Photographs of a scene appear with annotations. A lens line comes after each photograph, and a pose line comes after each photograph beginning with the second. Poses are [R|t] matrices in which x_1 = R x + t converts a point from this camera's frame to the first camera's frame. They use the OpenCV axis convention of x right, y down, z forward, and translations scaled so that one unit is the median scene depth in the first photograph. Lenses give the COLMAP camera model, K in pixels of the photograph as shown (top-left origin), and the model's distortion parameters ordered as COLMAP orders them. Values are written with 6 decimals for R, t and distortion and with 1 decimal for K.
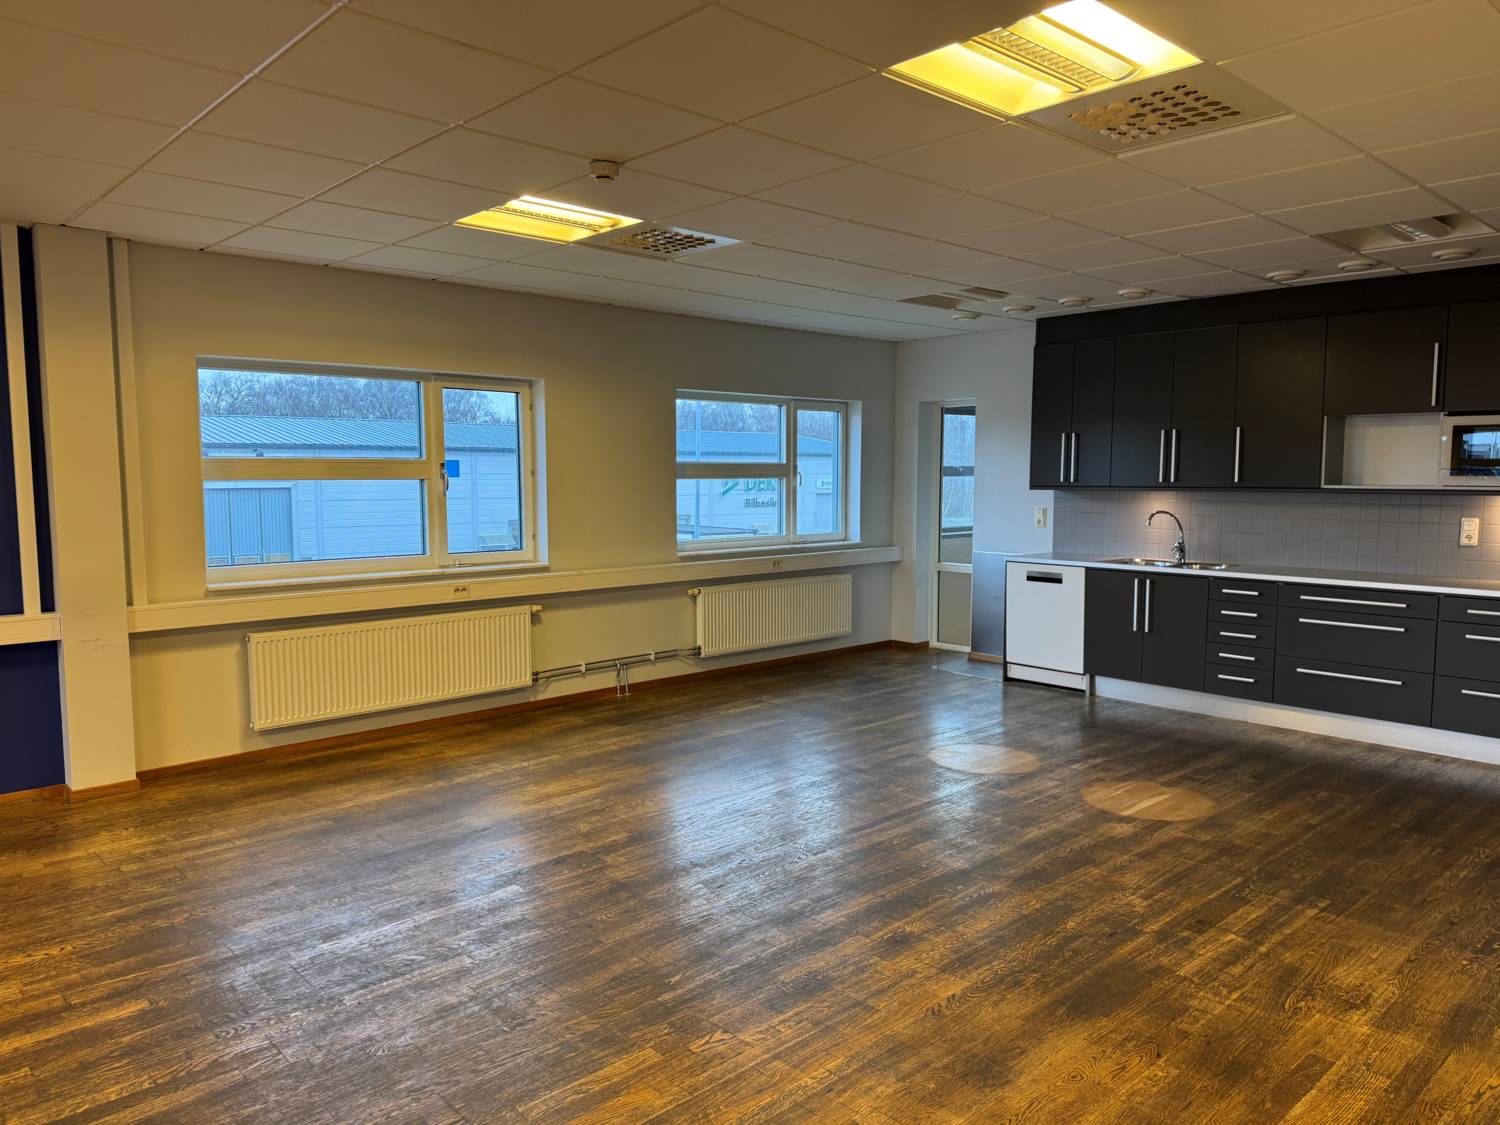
lens RADIAL K [[1050.7, 0, 749.5], [0, 1050.7, 568.0], [0, 0, 1]] dist [-0.002253, -0.002766]
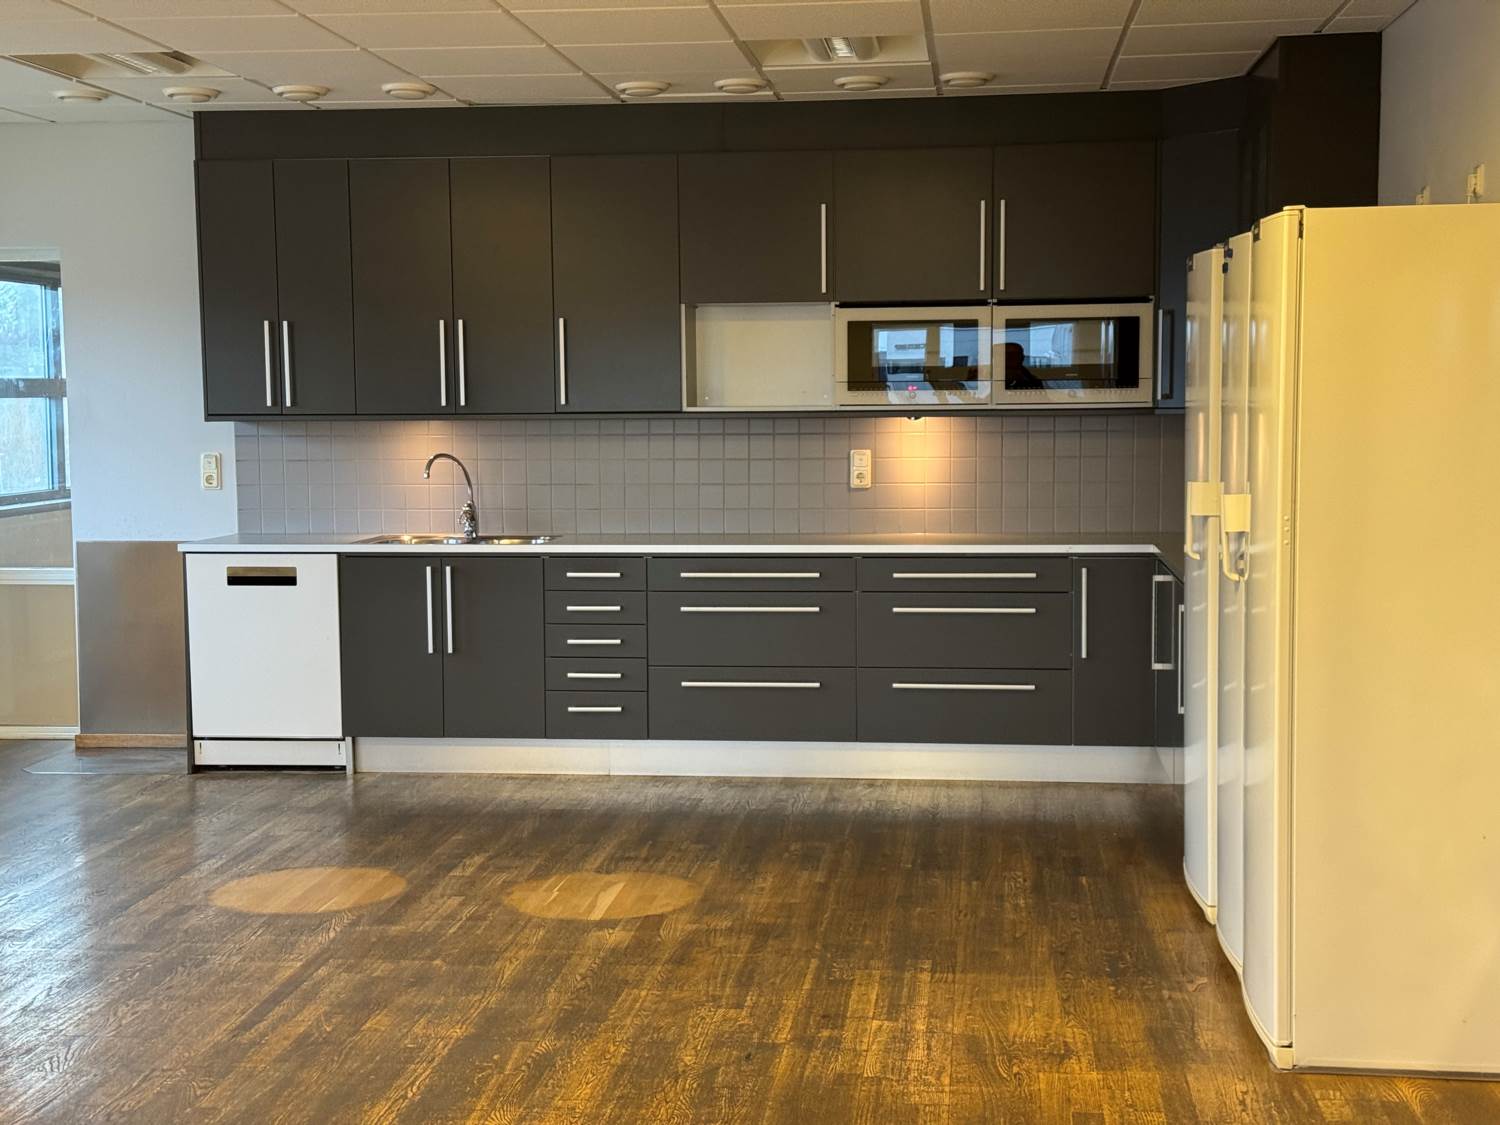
lens RADIAL K [[2084.5, 0, 748.8], [0, 2084.5, 549.3], [0, 0, 1]] dist [0.254013, 0.000000]
pose [[0.755521, -0.059188, 0.652446, -0.312459], [0.070199, 0.997491, 0.009200, 0.002502], [-0.651353, 0.038851, 0.757780, -0.037428]]
